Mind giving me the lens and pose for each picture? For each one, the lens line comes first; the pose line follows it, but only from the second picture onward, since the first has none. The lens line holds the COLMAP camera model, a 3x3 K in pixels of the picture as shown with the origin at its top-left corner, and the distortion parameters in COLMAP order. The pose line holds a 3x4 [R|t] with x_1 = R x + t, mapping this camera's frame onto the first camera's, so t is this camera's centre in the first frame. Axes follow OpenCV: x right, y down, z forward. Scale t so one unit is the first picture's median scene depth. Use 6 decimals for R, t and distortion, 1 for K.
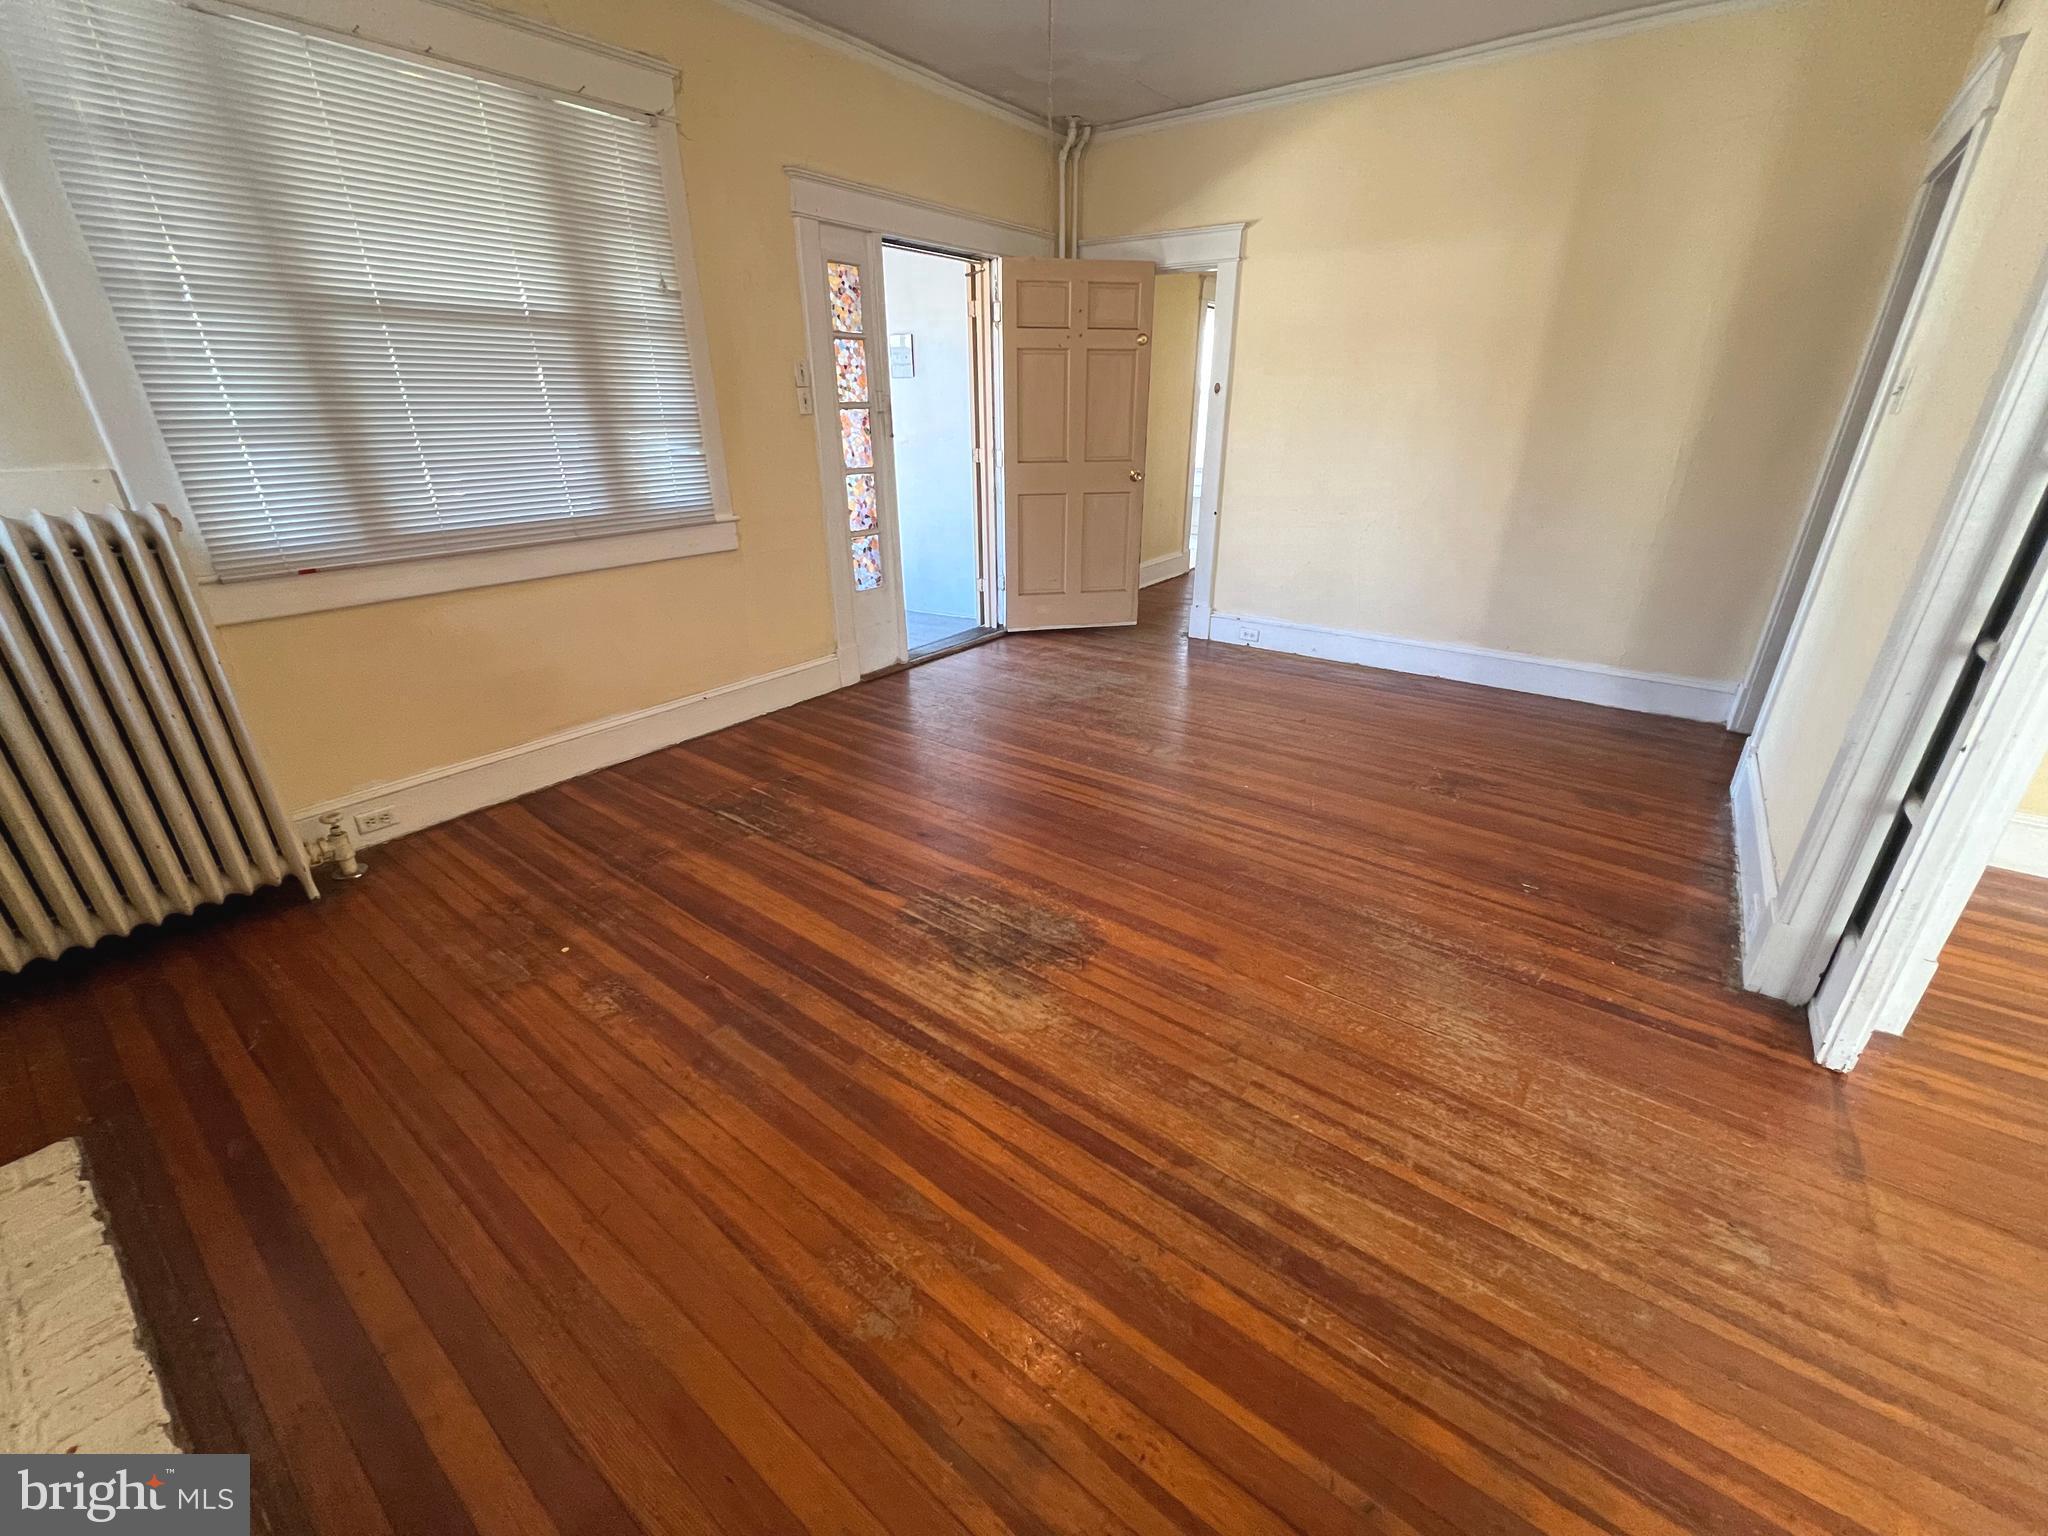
lens RADIAL K [[821.4, 0, 1024.0], [0, 821.4, 768.0], [0, 0, 1]] dist [-0.002562, 0.000282]
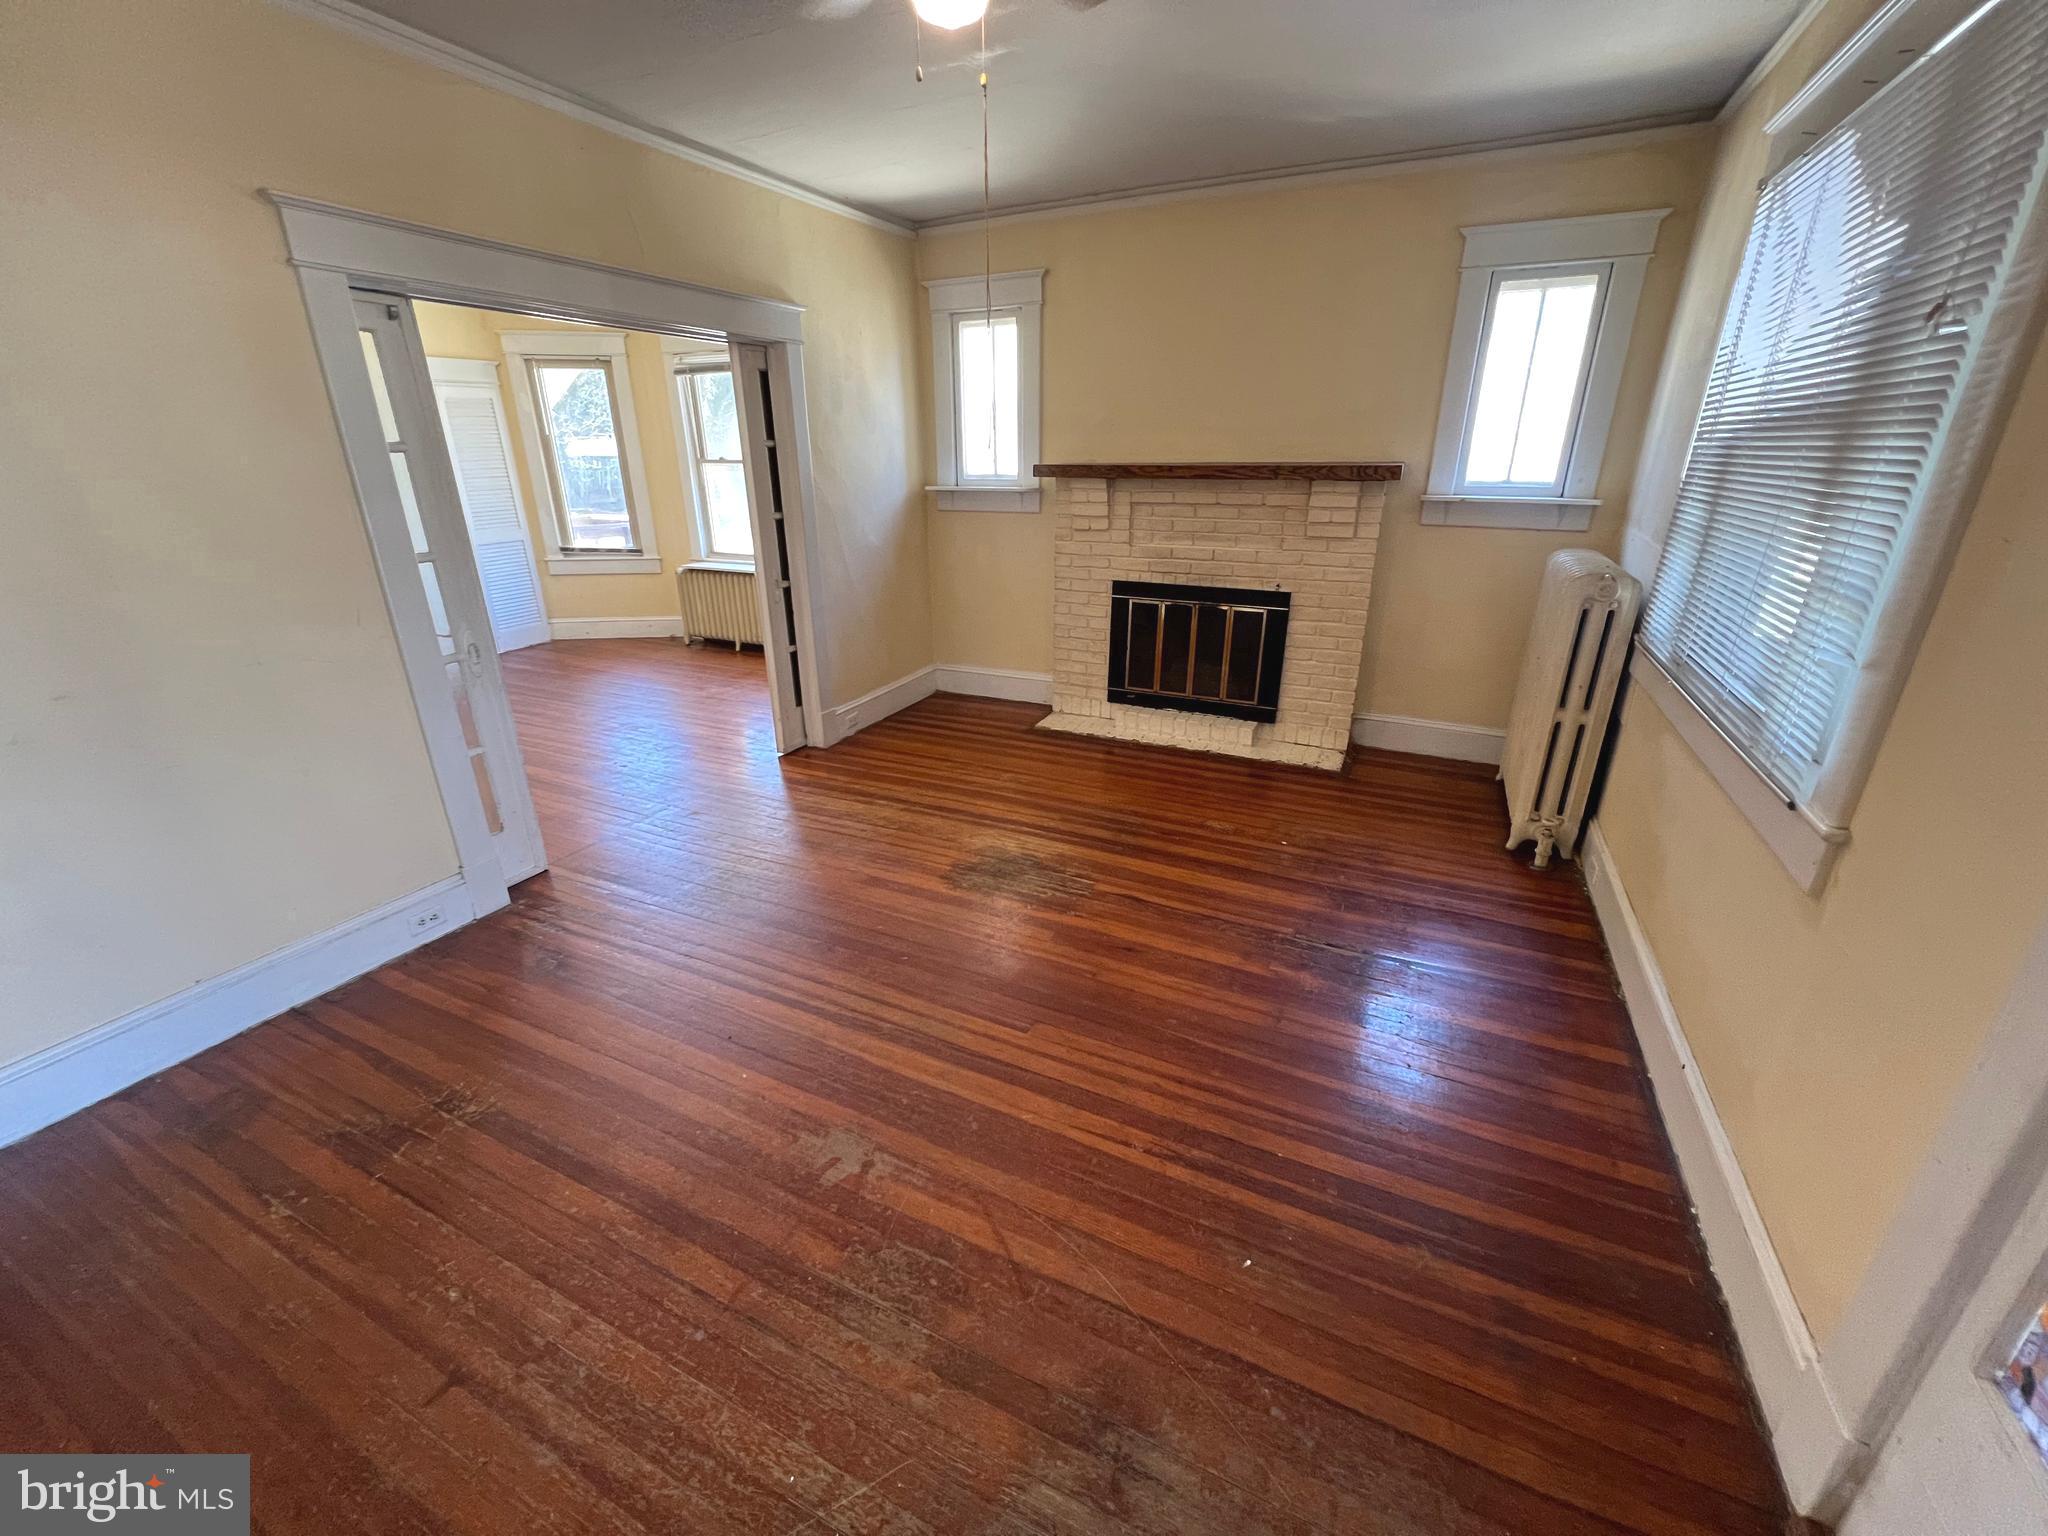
lens RADIAL K [[820.2, 0, 1023.0], [0, 820.2, 764.0], [0, 0, 1]] dist [-0.000406, 0.000084]
pose [[-0.980017, 0.083197, -0.180679, 0.191203], [-0.068500, 0.711612, 0.699225, -0.905505], [0.186747, 0.697629, -0.691693, 1.805539]]
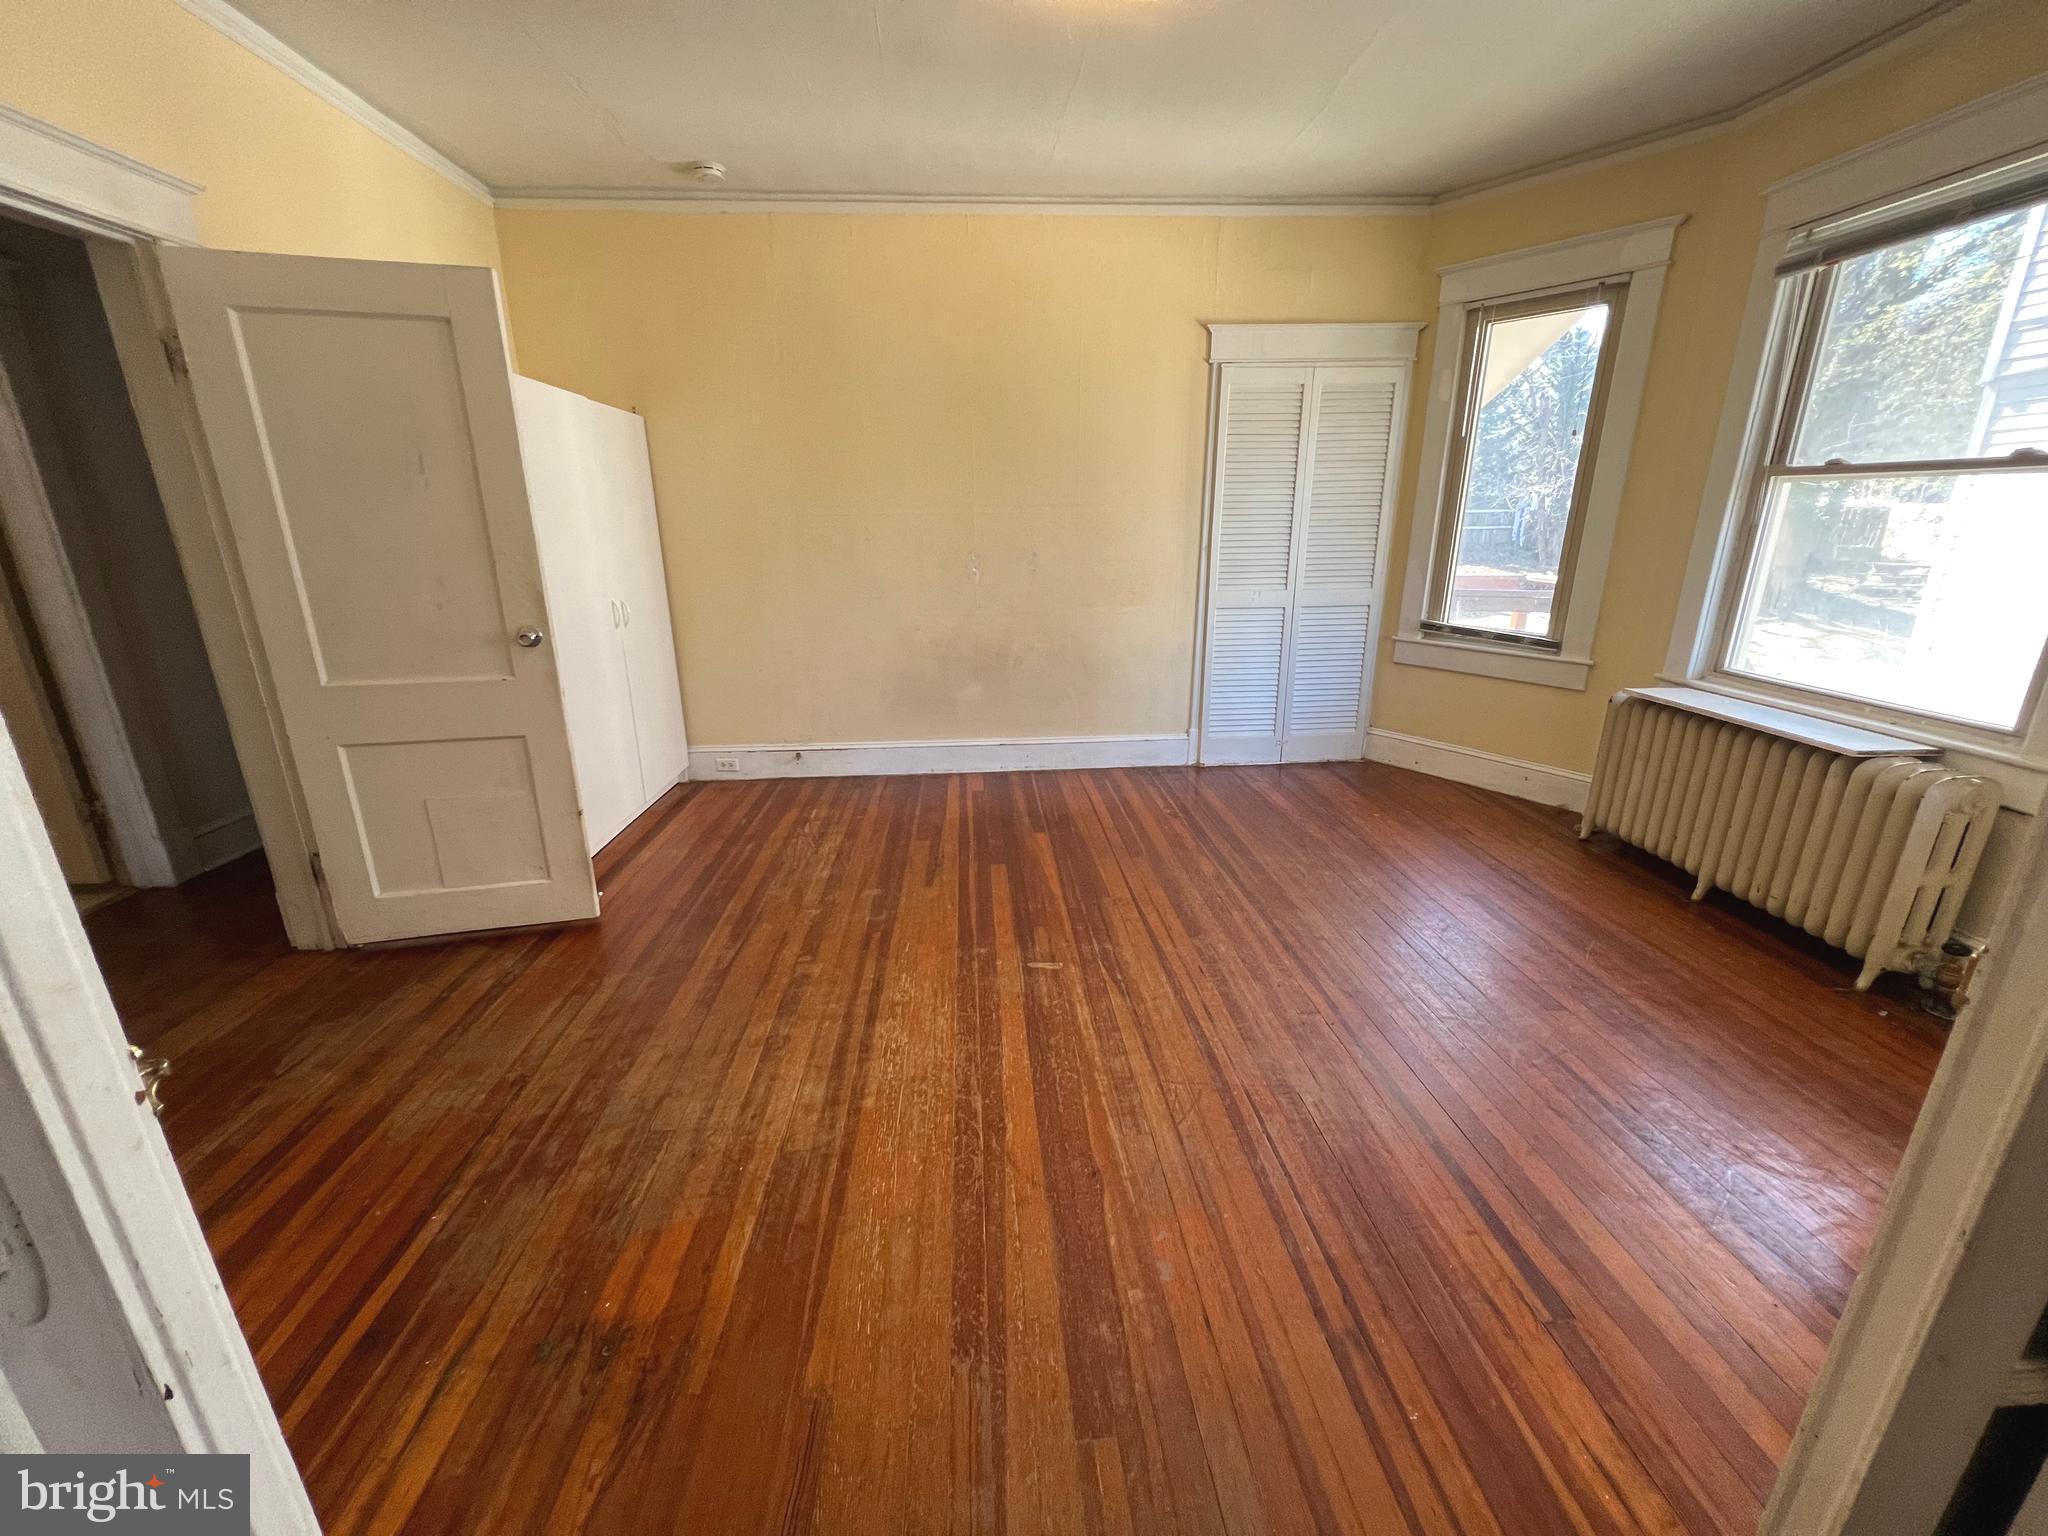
lens RADIAL K [[820.2, 0, 1023.0], [0, 820.2, 764.0], [0, 0, 1]] dist [-0.000406, 0.000084]
pose [[-0.654319, -0.210703, 0.726272, 0.430833], [0.315459, 0.796794, 0.515369, -0.223942], [-0.687279, 0.566325, -0.454889, 0.477671]]
